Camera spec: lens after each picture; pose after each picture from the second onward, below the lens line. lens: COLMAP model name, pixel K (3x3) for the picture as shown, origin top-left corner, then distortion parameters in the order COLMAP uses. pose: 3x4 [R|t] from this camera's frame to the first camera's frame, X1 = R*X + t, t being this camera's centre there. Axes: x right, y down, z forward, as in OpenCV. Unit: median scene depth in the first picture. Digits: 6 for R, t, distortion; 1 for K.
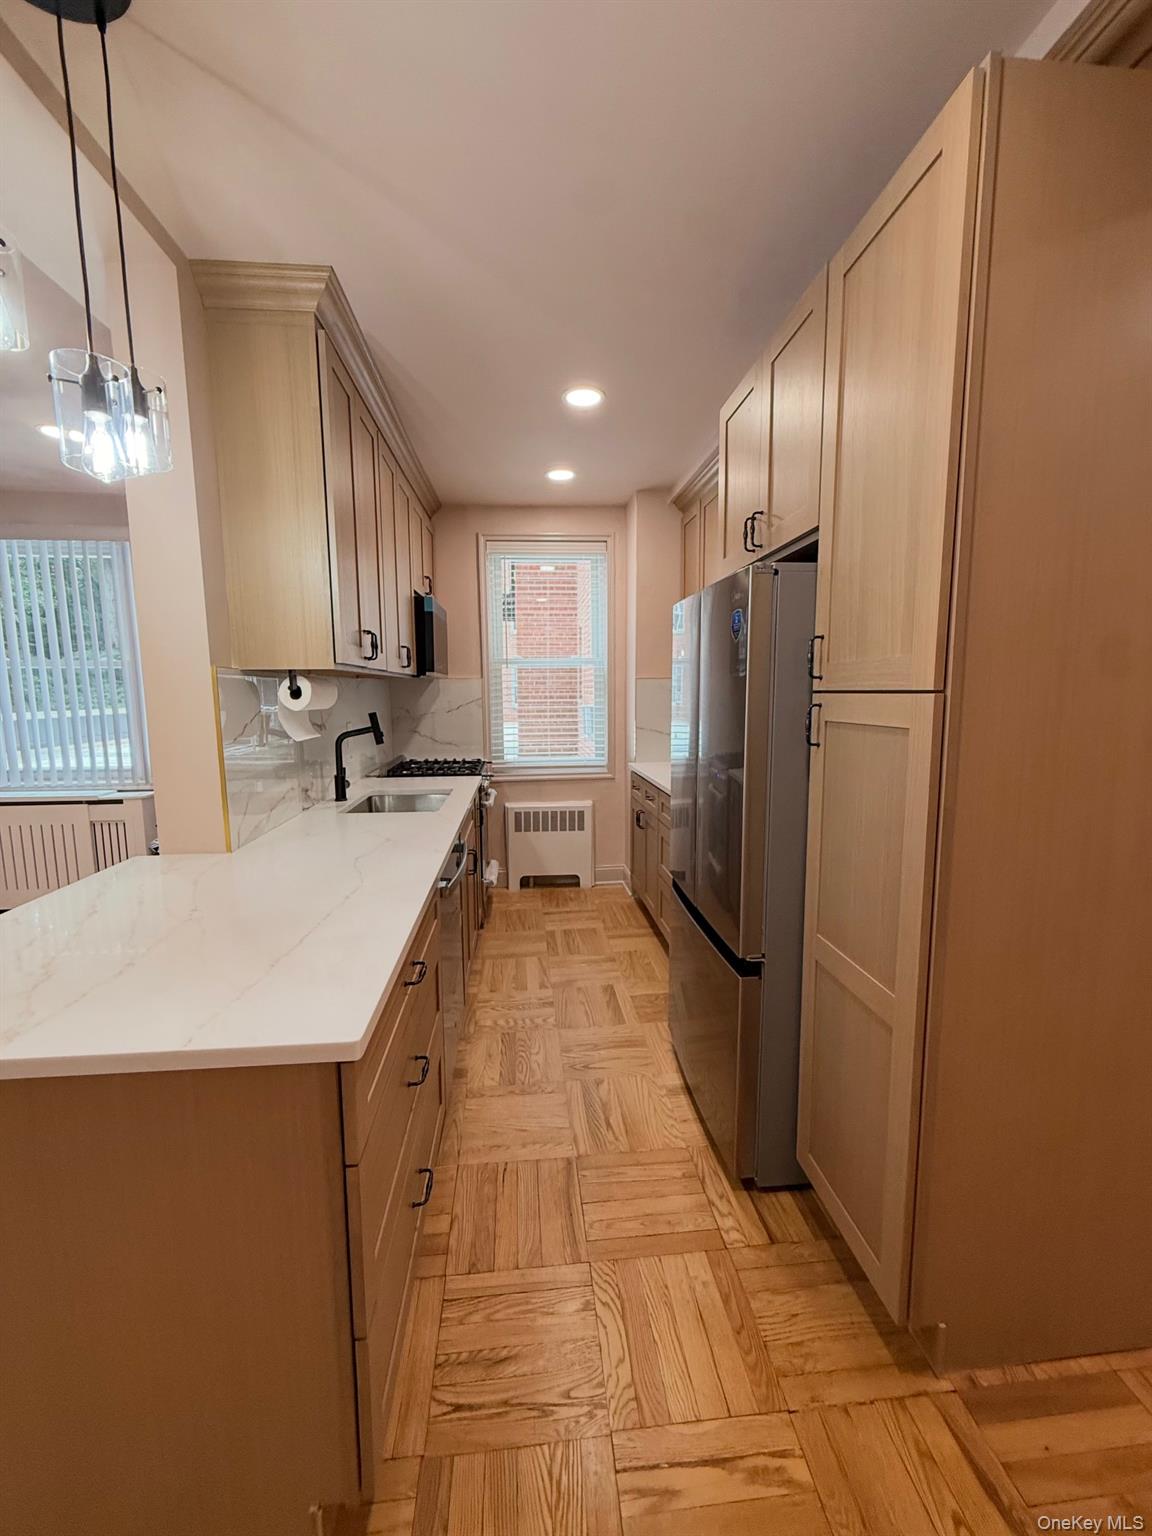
lens RADIAL K [[609.2, 0, 581.1], [0, 609.2, 768.8], [0, 0, 1]] dist [-0.000139, -0.000211]
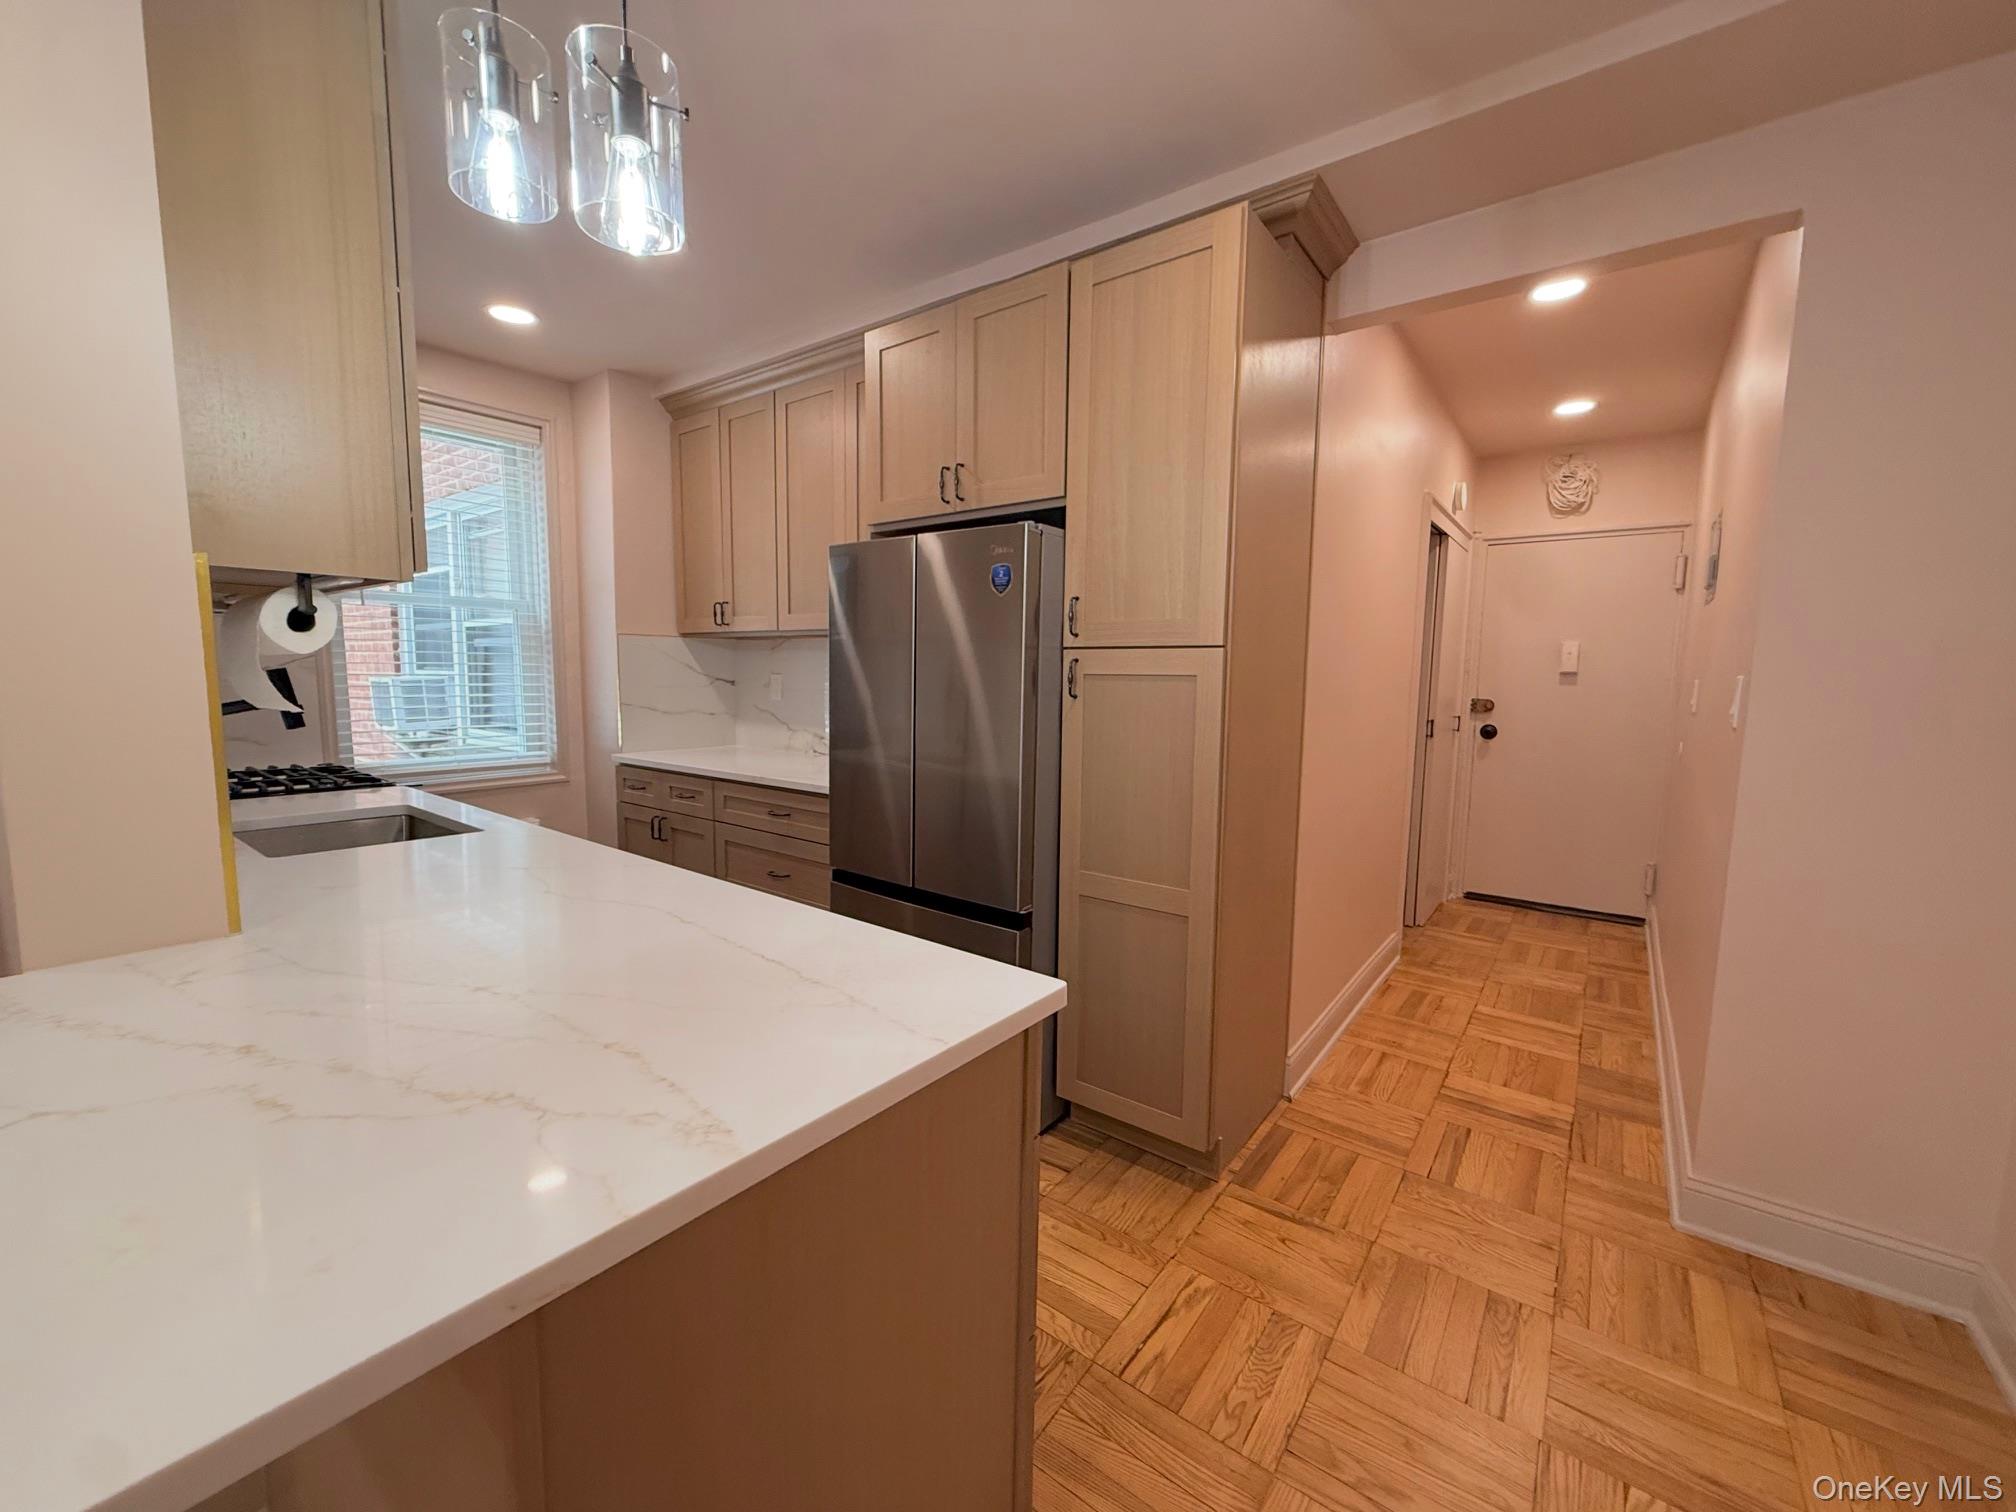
lens RADIAL K [[799.6, 0, 1004.2], [0, 799.6, 760.3], [0, 0, 1]] dist [-0.000139, -0.000211]
pose [[0.676761, -0.063436, 0.733465, -0.878034], [0.075243, 0.997024, 0.016805, 0.047995], [-0.732348, 0.043815, 0.679520, 0.139723]]
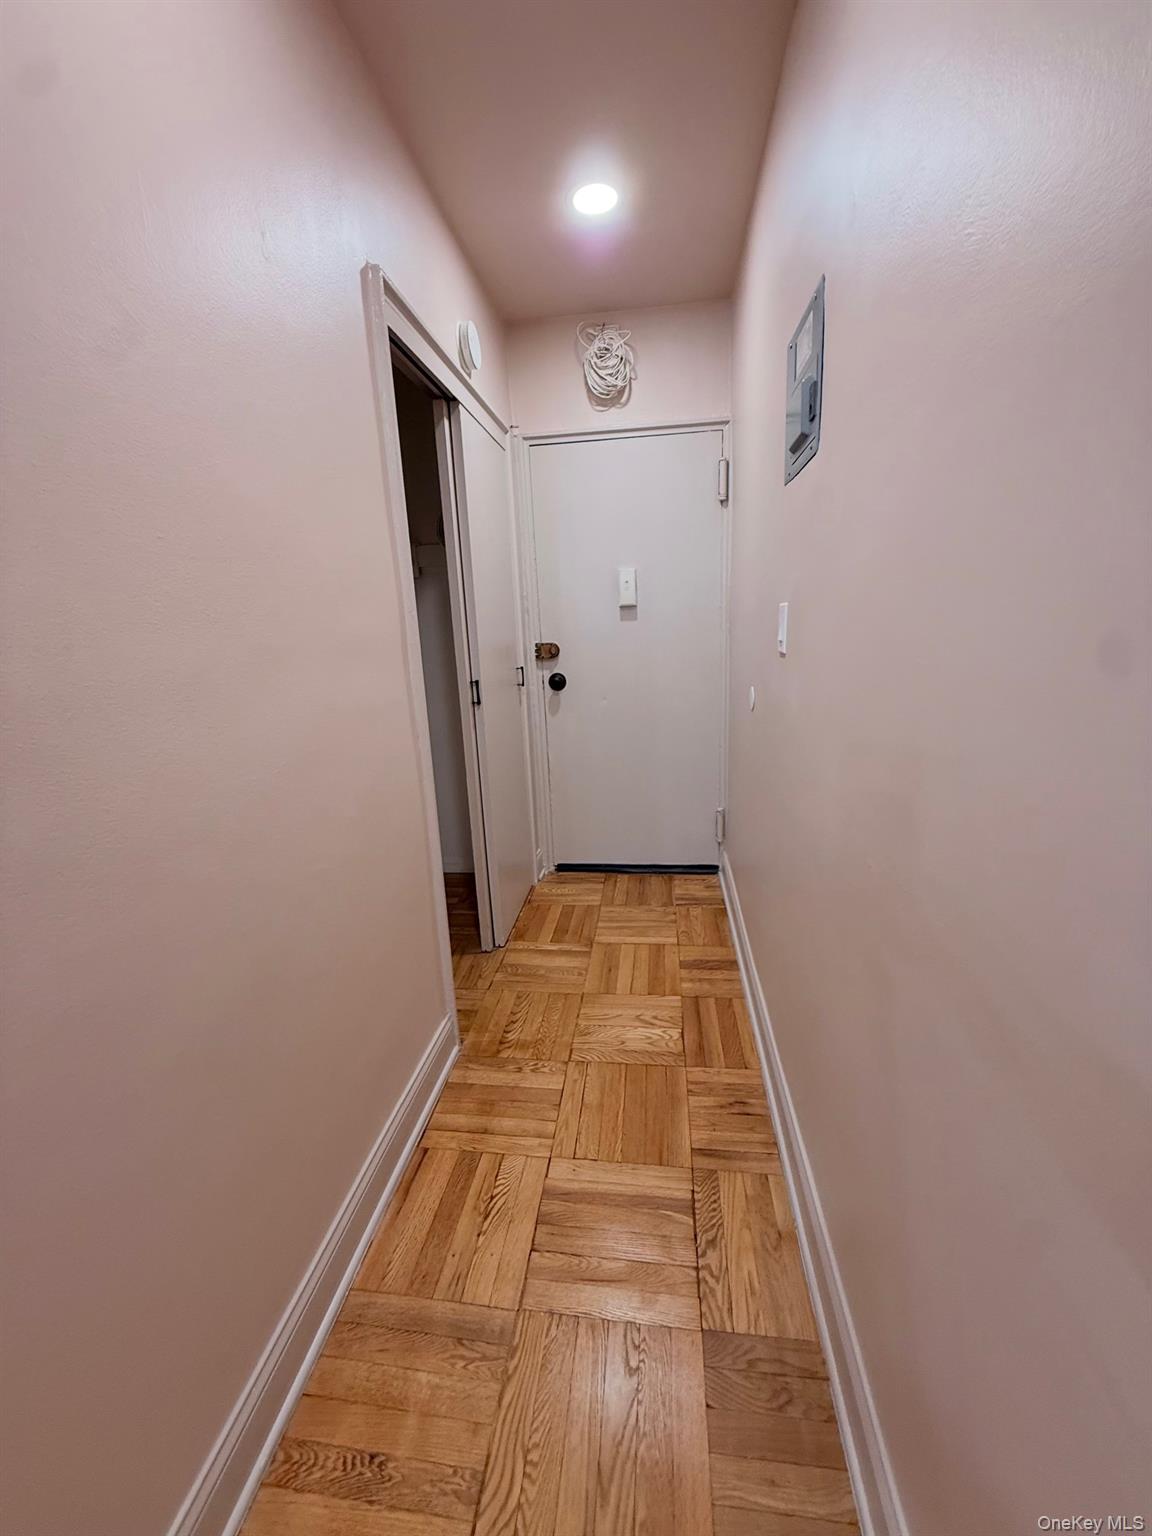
lens RADIAL K [[609.2, 0, 575.6], [0, 609.2, 775.4], [0, 0, 1]] dist [-0.000139, -0.000211]
pose [[0.223311, -0.243732, 0.943783, 1.030408], [0.166200, 0.963576, 0.209518, 0.011978], [-0.960474, 0.110069, 0.255686, 0.365928]]
